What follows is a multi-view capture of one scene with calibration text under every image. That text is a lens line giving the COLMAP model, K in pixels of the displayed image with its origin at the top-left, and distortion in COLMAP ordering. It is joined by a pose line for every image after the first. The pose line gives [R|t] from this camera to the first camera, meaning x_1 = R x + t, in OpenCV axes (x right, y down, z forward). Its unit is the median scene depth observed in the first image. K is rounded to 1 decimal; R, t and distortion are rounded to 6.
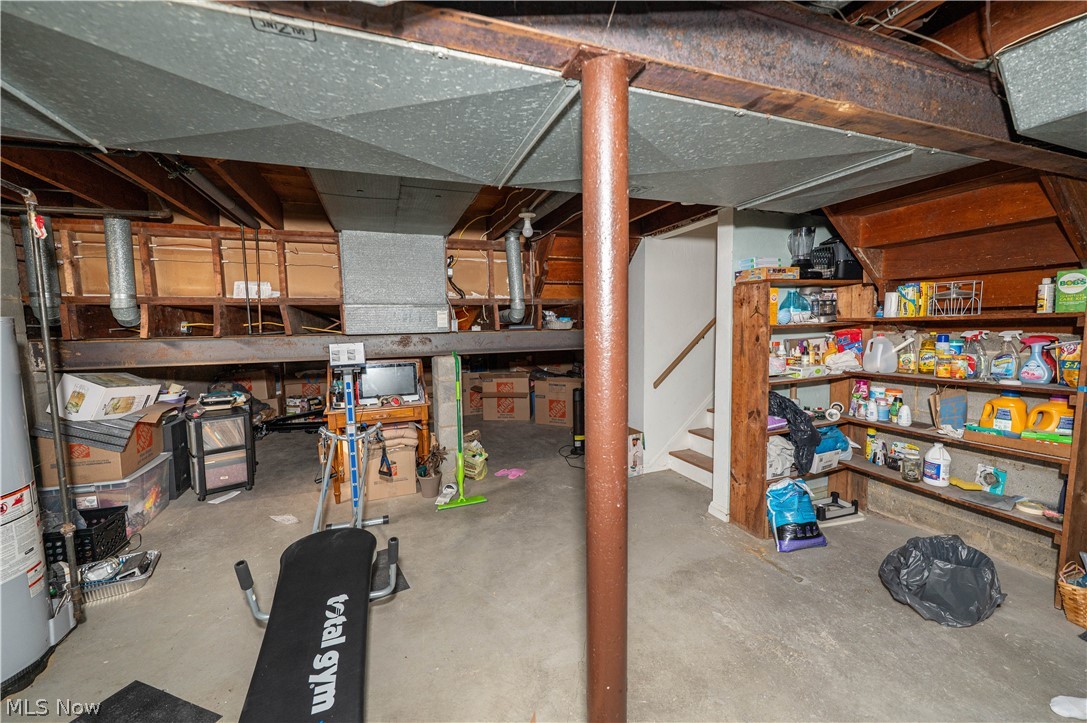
lens RADIAL K [[431.5, 0, 545.7], [0, 431.5, 360.4], [0, 0, 1]] dist [-0.001794, -0.000024]
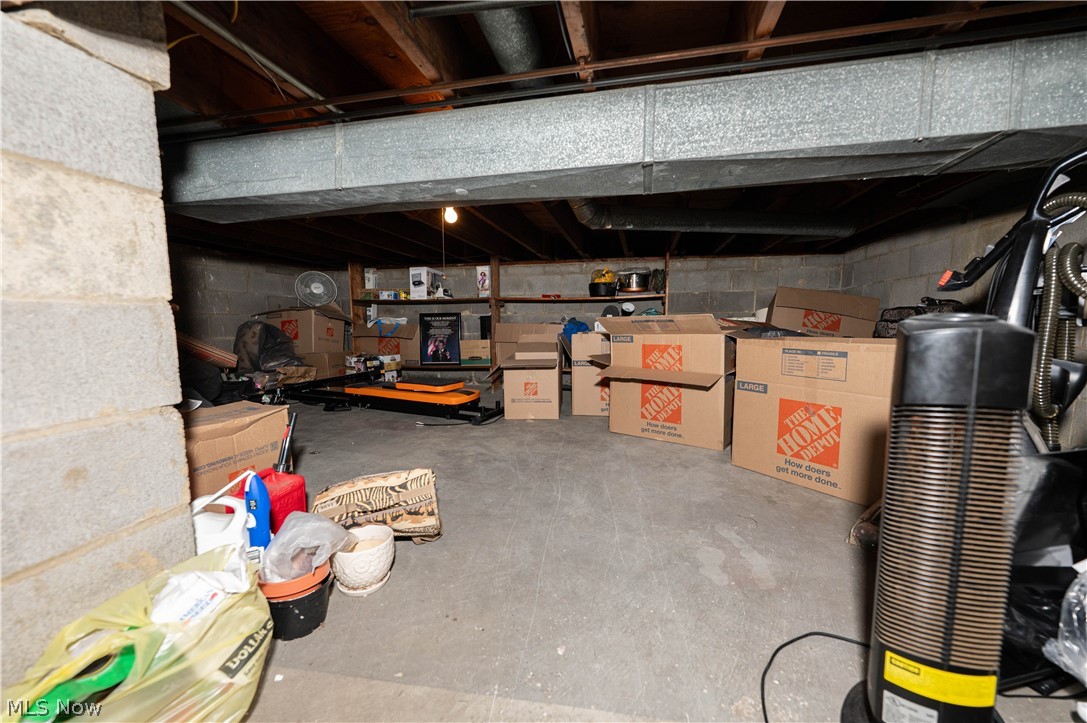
lens RADIAL K [[431.5, 0, 540.5], [0, 431.5, 367.0], [0, 0, 1]] dist [-0.001794, -0.000024]
pose [[0.835868, 0.072573, -0.544112, 0.030002], [-0.062853, 0.997356, 0.036471, 0.064742], [0.545320, 0.003714, 0.838220, 0.615852]]
